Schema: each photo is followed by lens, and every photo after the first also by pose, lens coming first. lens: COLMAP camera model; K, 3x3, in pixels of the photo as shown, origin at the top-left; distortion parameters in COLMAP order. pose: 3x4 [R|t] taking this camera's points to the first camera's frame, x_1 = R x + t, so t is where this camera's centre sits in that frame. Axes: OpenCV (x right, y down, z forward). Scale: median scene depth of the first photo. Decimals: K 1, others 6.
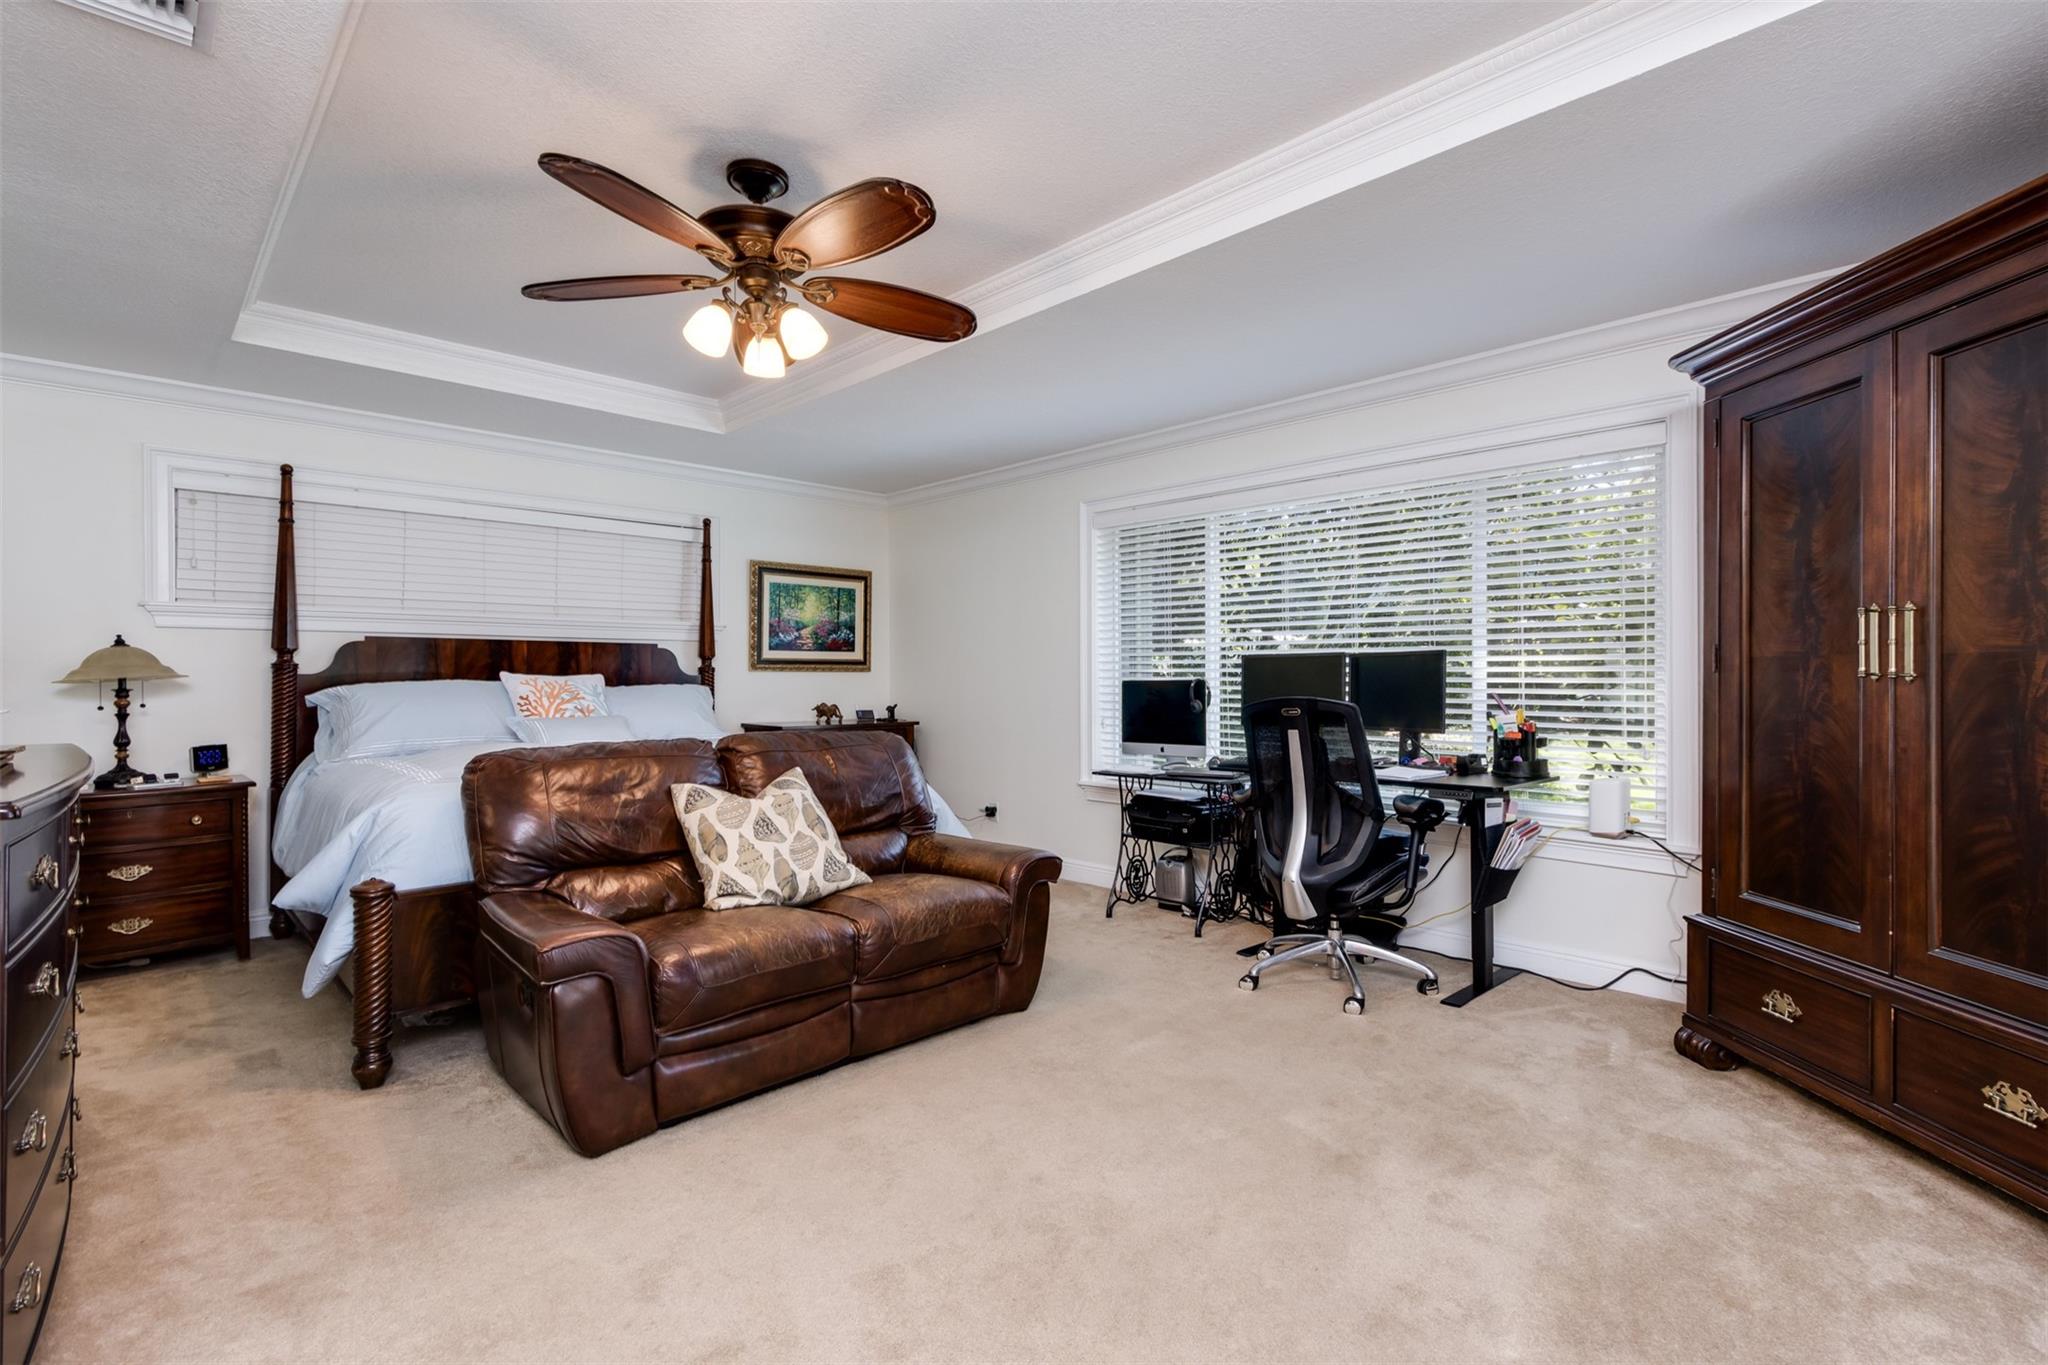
lens RADIAL K [[940.5, 0, 1028.3], [0, 940.5, 680.3], [0, 0, 1]] dist [0.006743, -0.001611]
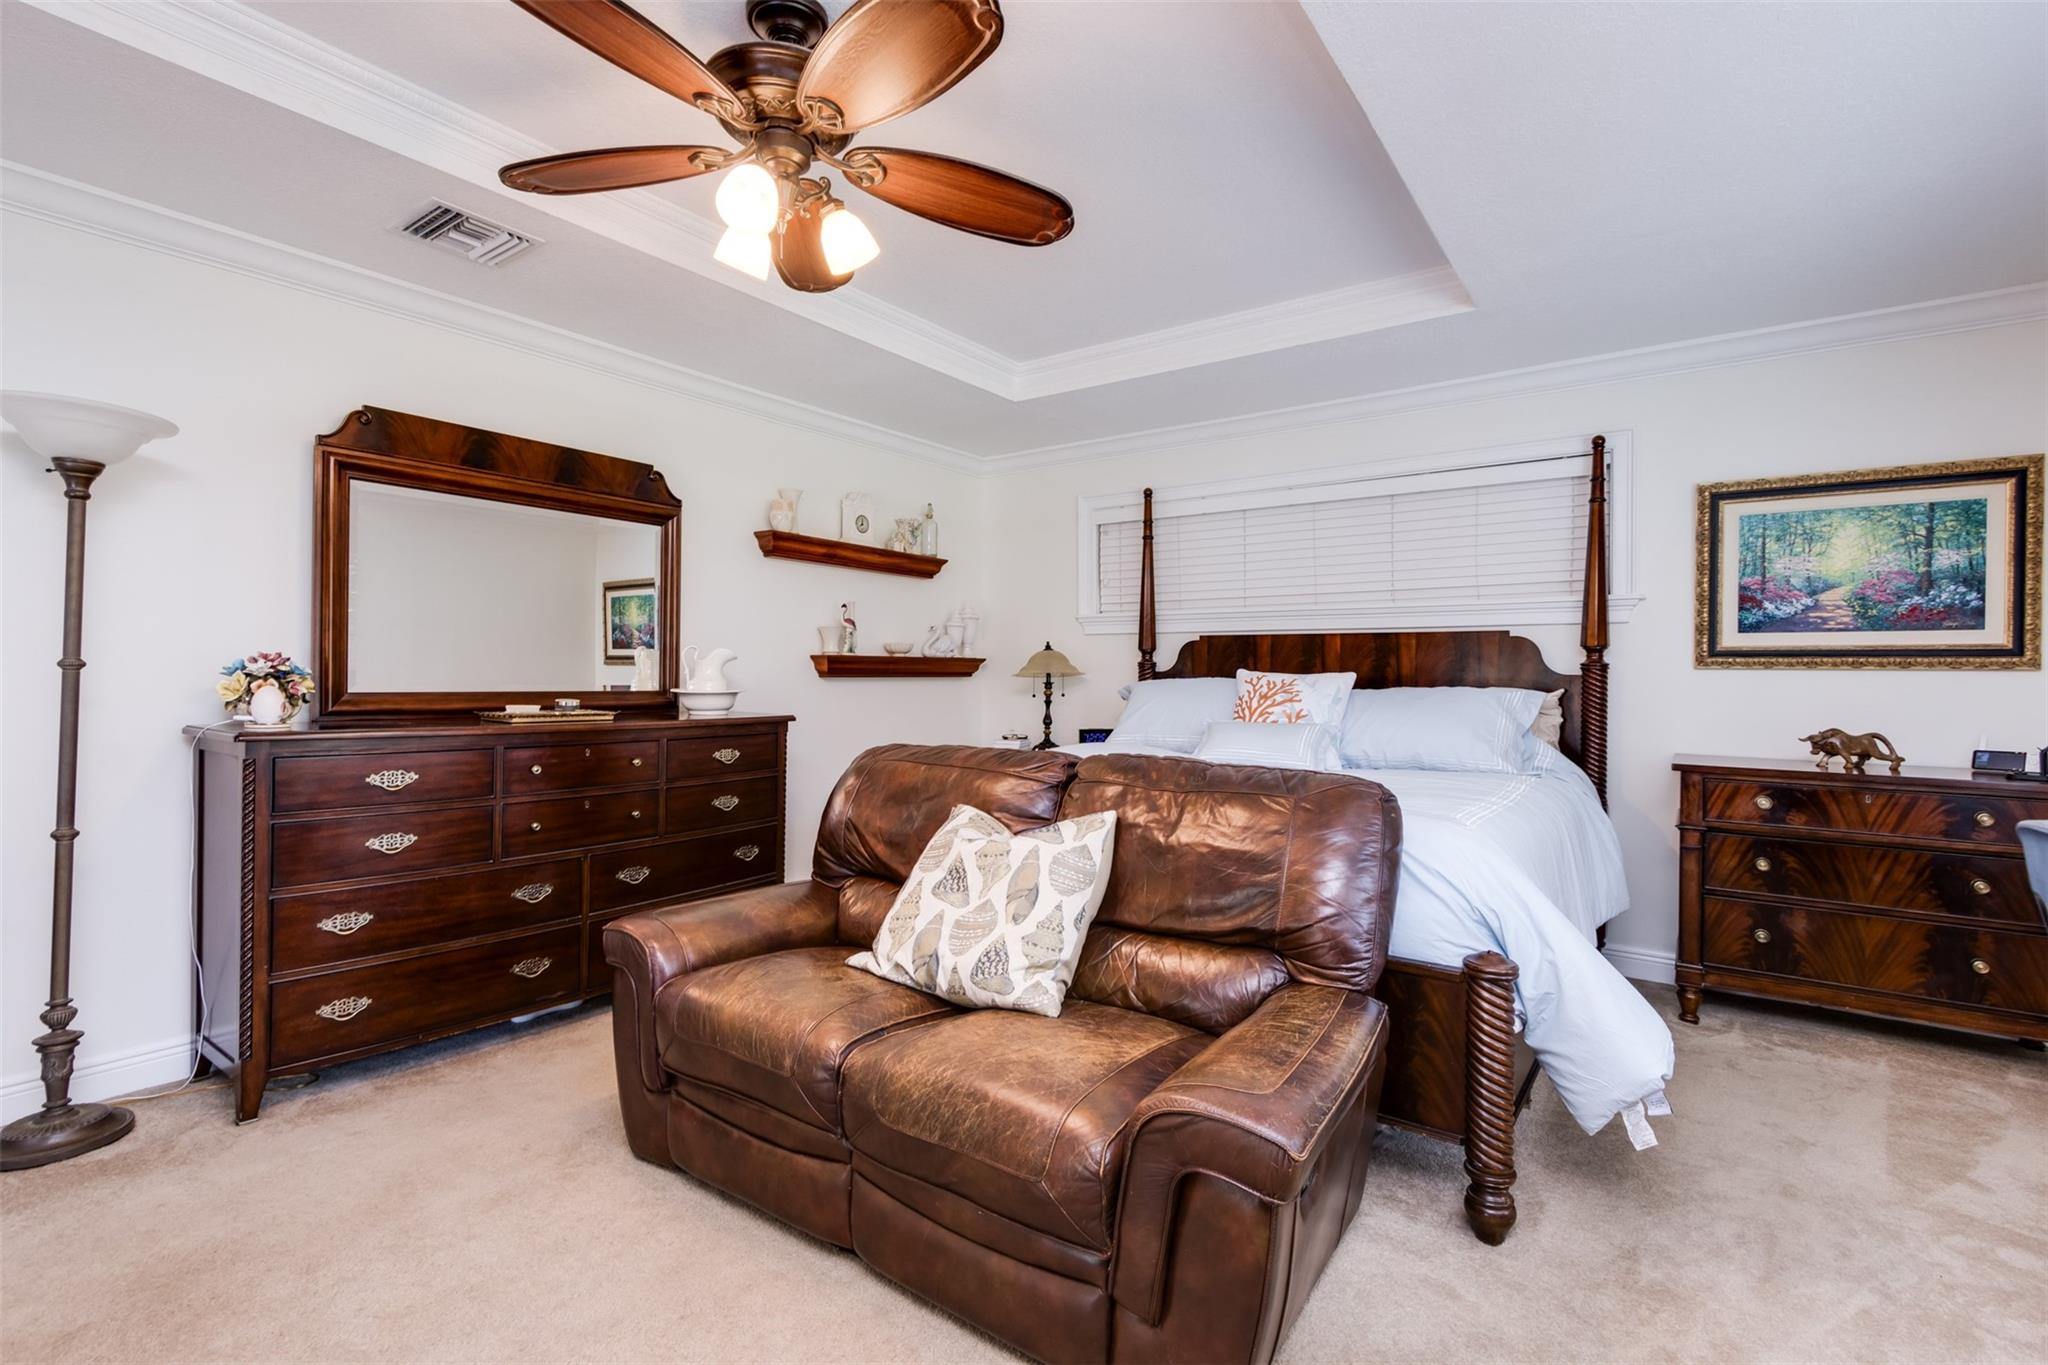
lens RADIAL K [[940.5, 0, 1027.0], [0, 940.5, 672.3], [0, 0, 1]] dist [0.006743, -0.001611]
pose [[0.177182, 0.001755, -0.984177, 0.240833], [-0.011482, 0.999934, -0.000283, -0.002608], [0.984111, 0.011350, 0.177190, 0.502995]]
